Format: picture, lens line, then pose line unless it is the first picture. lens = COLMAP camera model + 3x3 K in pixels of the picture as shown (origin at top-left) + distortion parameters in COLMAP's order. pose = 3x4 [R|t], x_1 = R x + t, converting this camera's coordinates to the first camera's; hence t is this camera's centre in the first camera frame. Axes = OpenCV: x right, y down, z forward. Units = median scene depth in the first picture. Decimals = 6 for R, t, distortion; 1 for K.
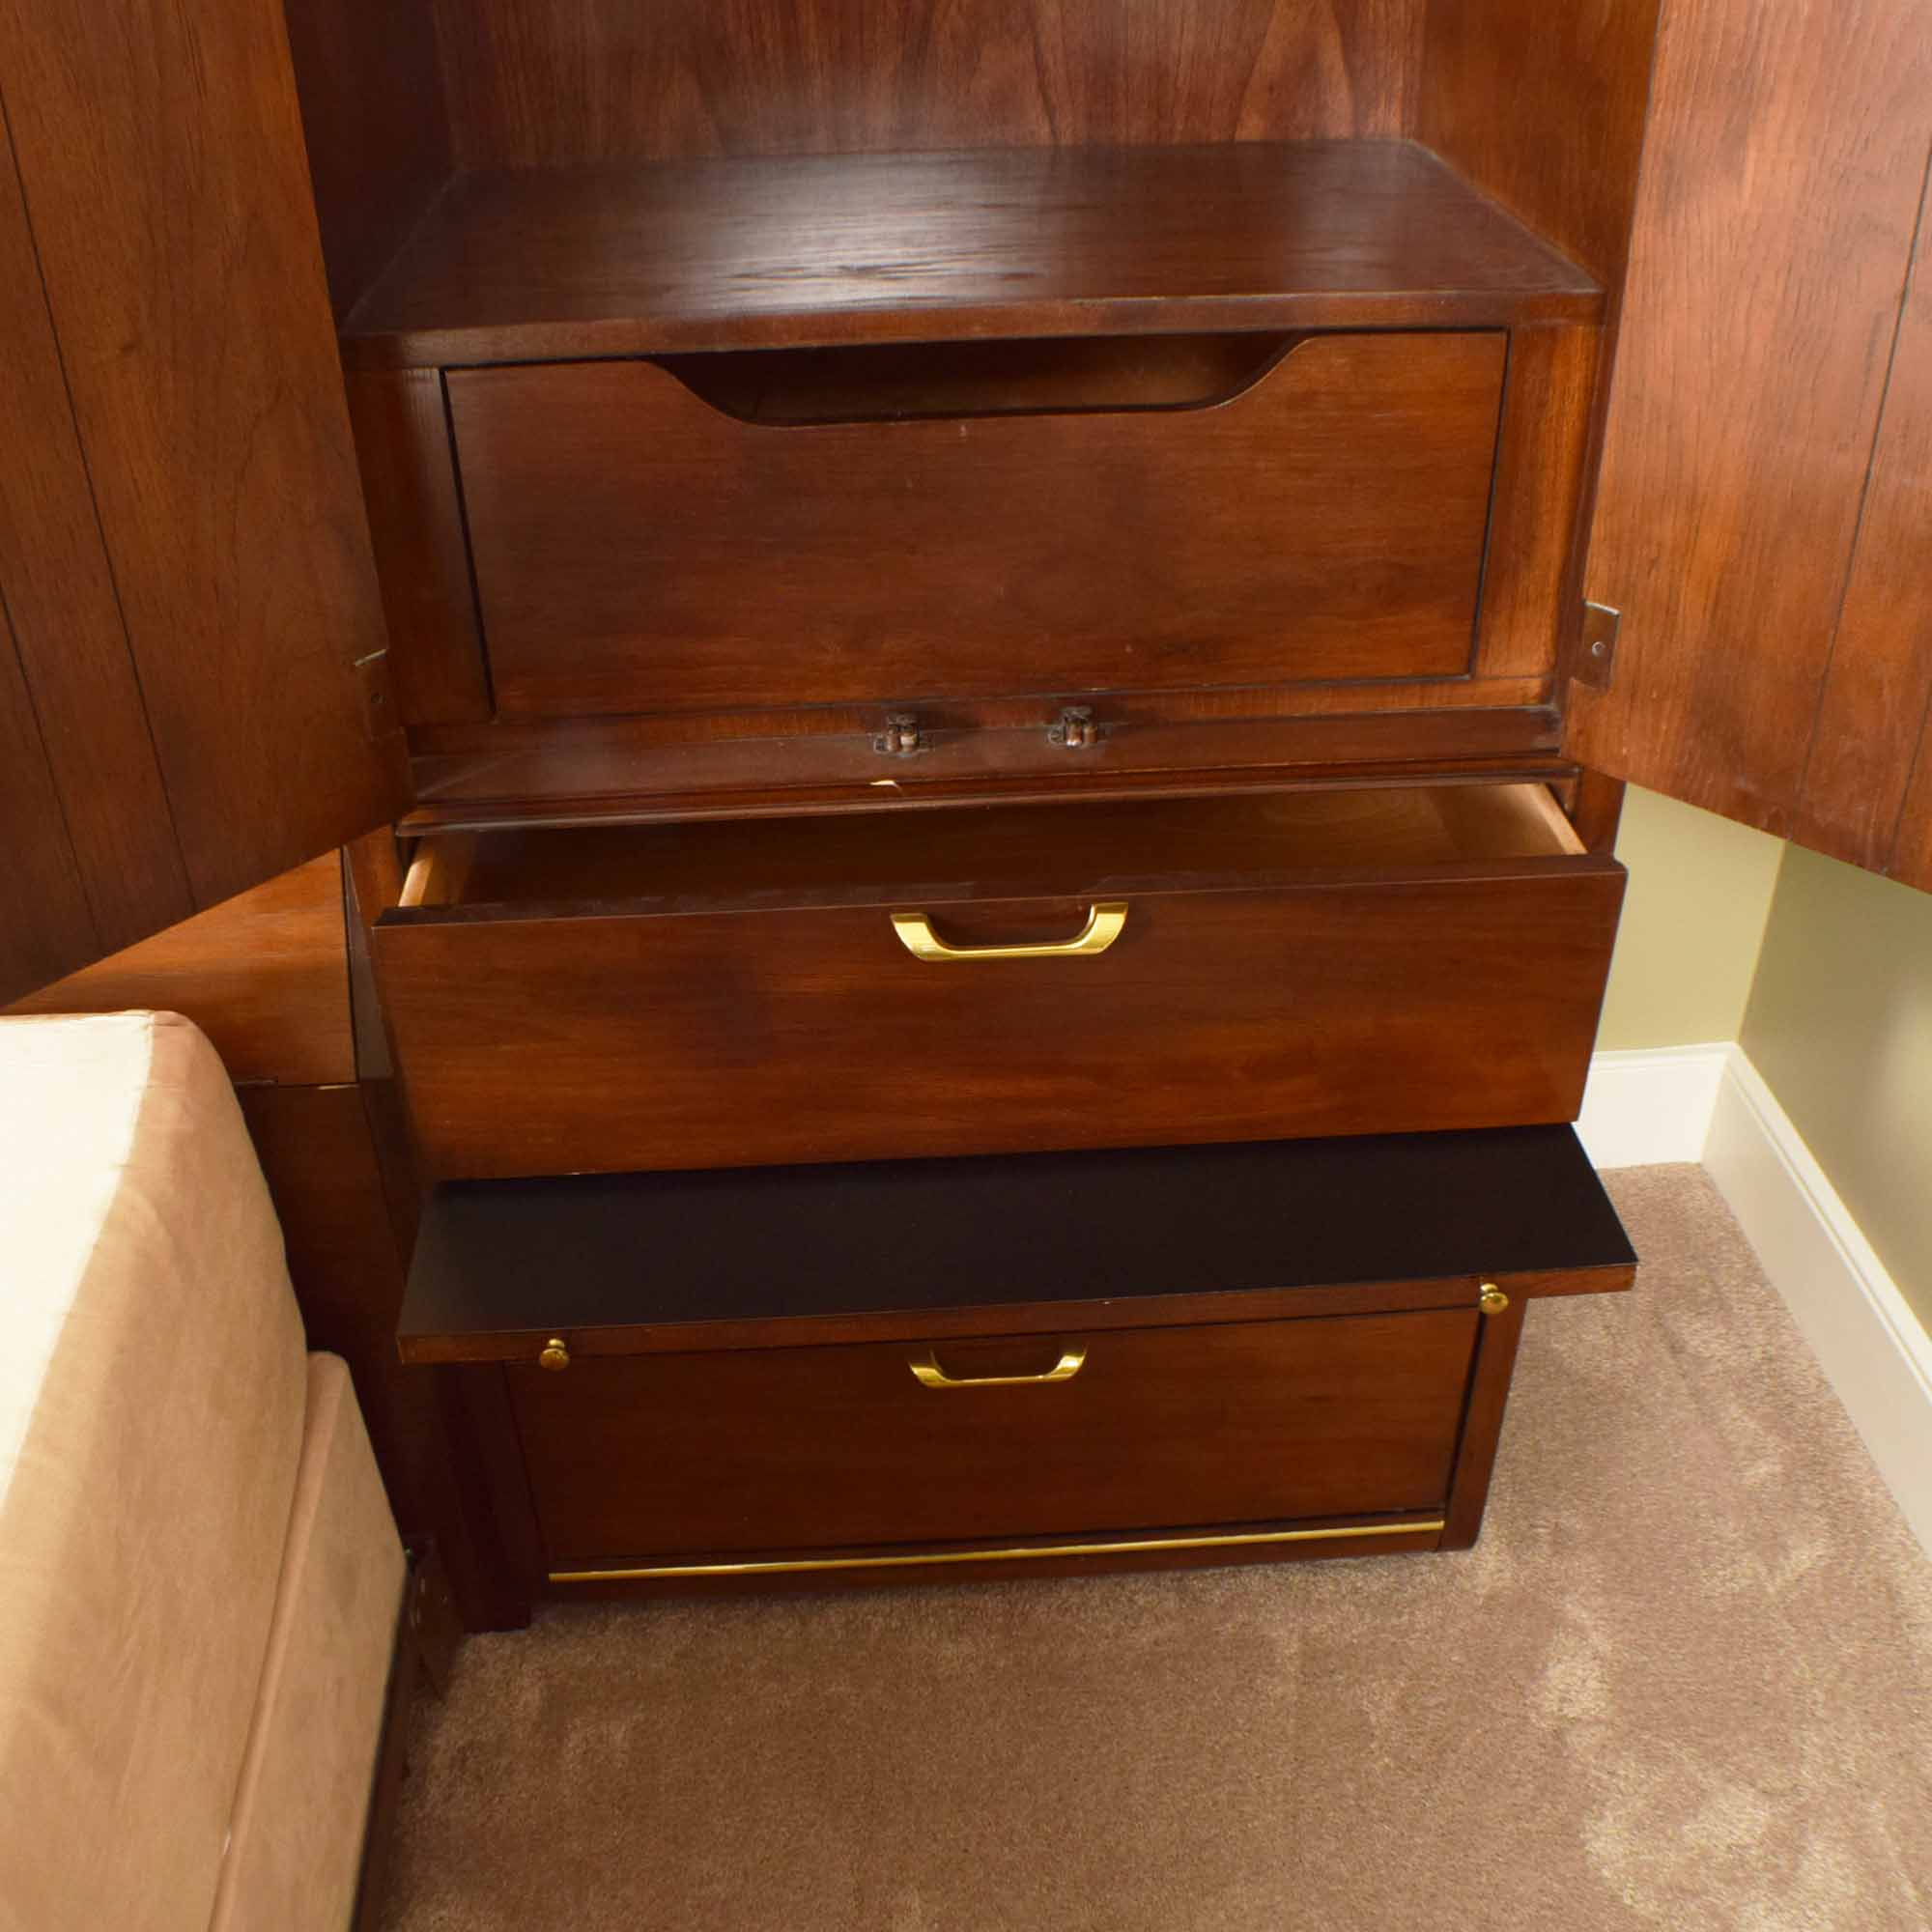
lens RADIAL K [[2013.2, 0, 966.0], [0, 2013.2, 966.0], [0, 0, 1]] dist [-0.152762, 0.042415]
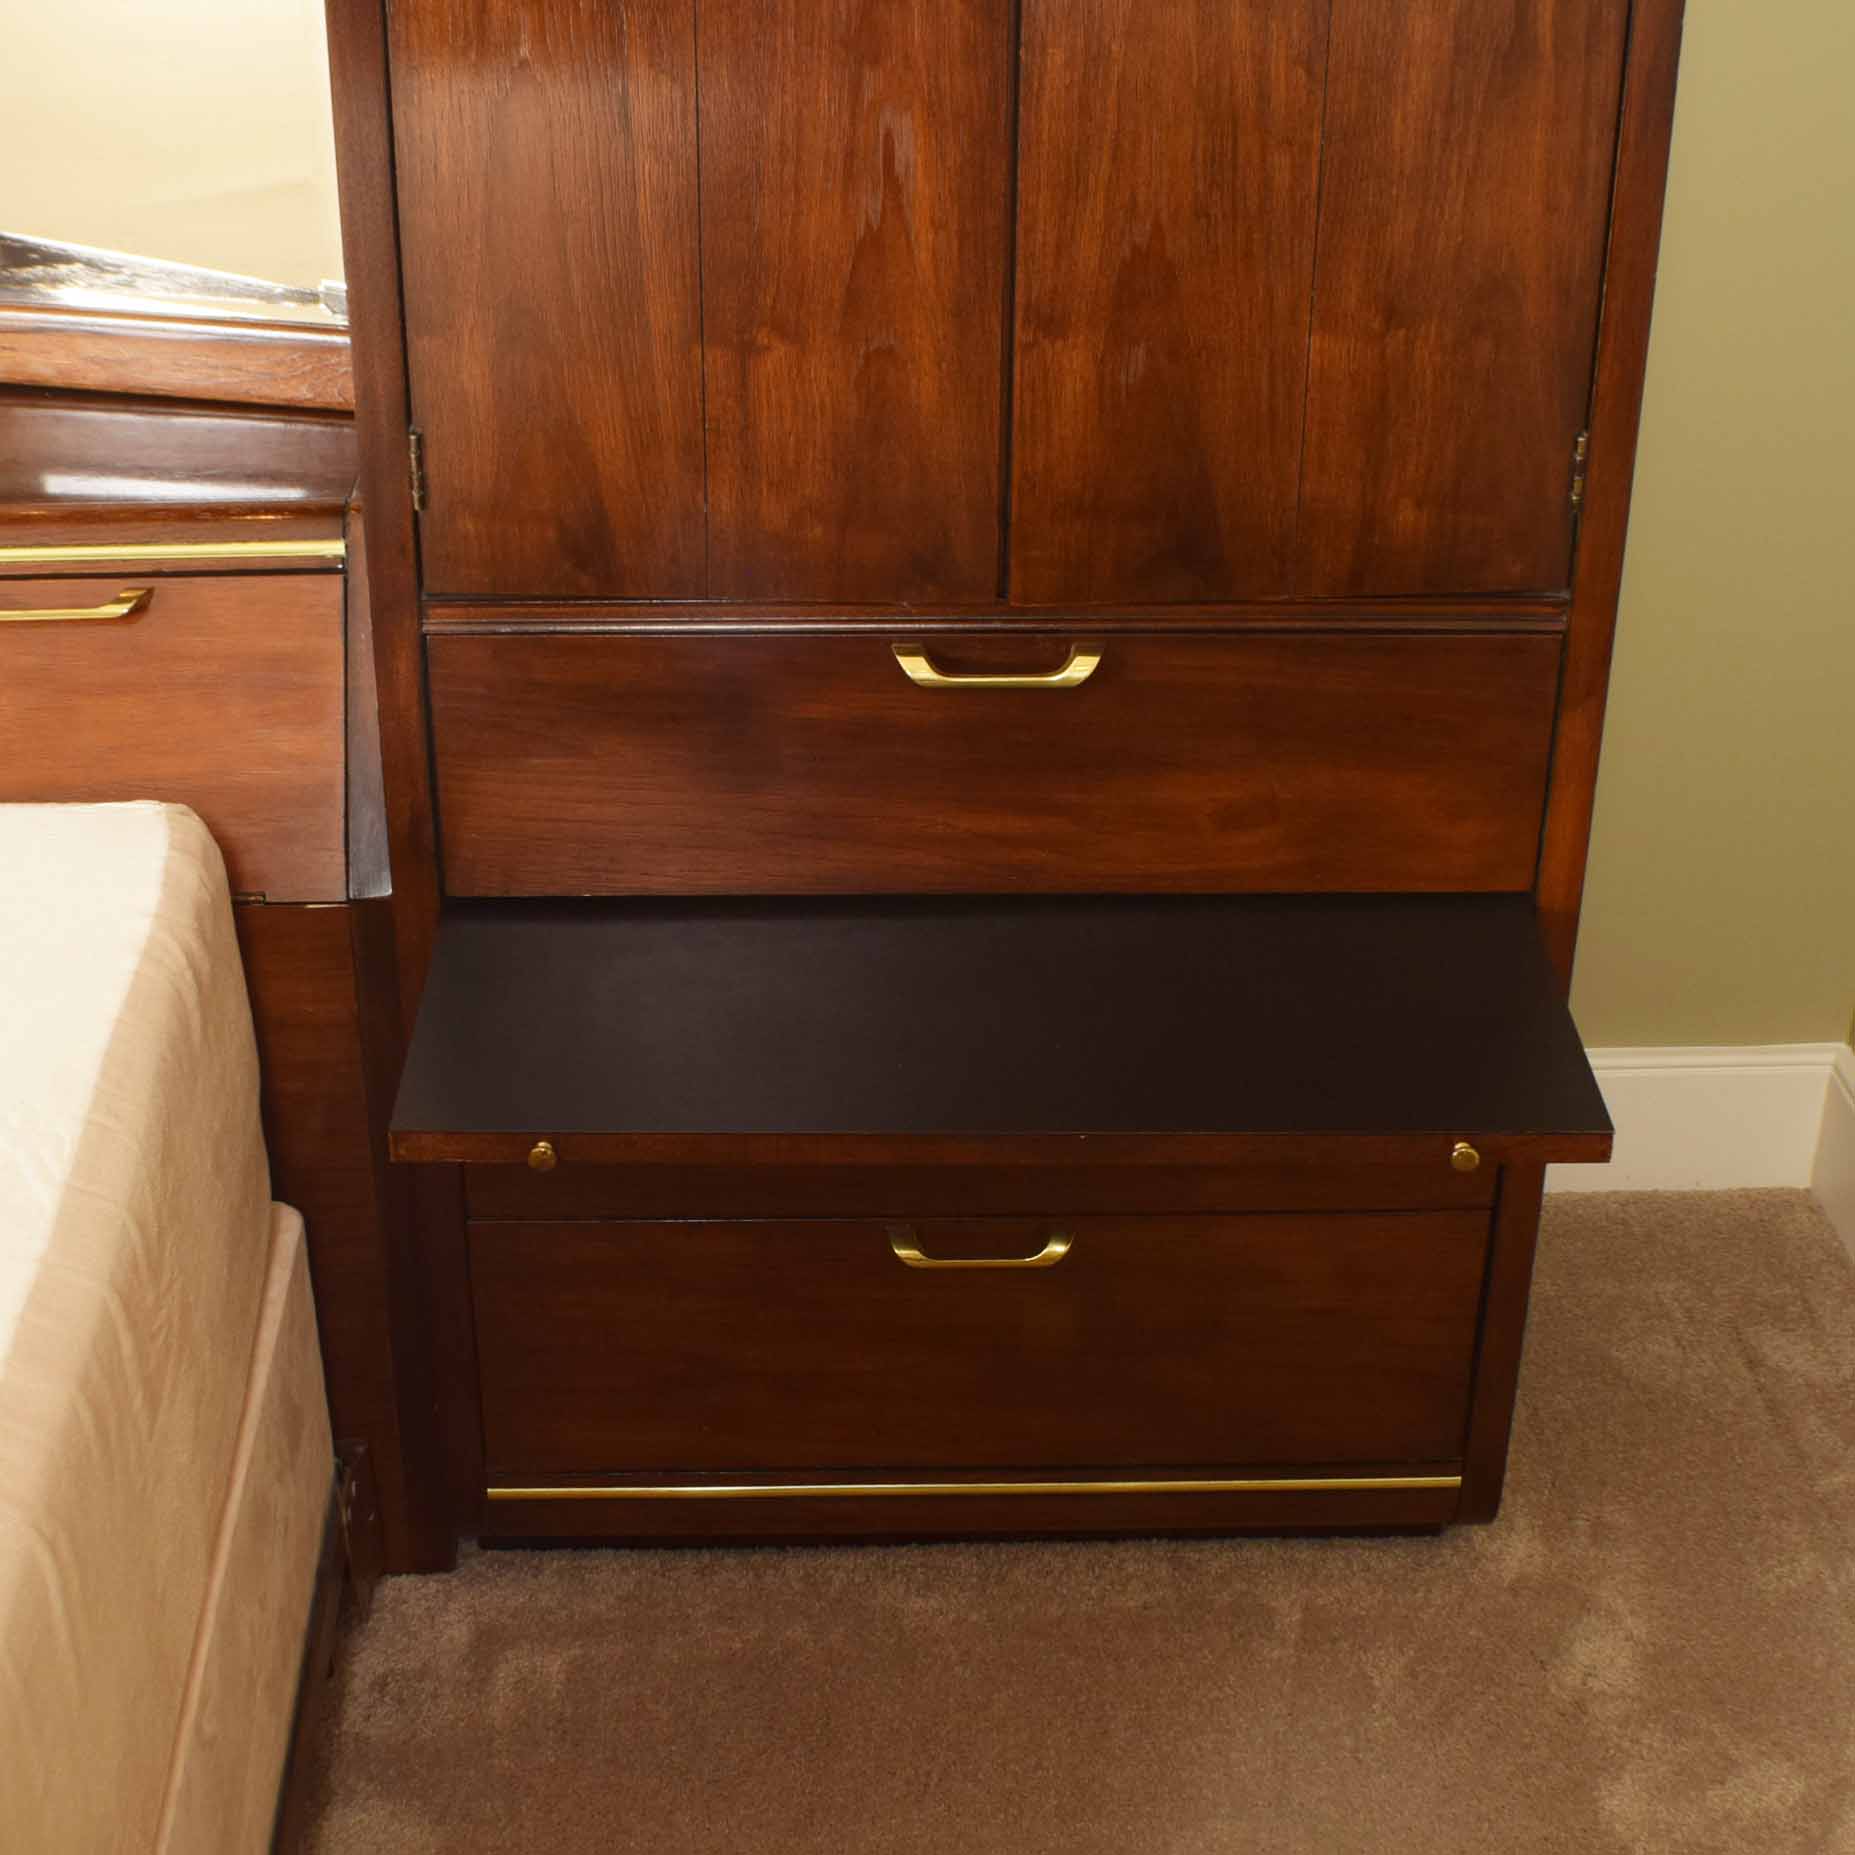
lens RADIAL K [[3026.6, 0, 931.9], [0, 3026.6, 958.1], [0, 0, 1]] dist [-0.150078, 0.008210]
pose [[0.999198, 0.037941, -0.012781, 0.004909], [-0.038949, 0.995095, -0.090937, 0.181740], [0.009268, 0.091362, 0.995775, -0.422499]]
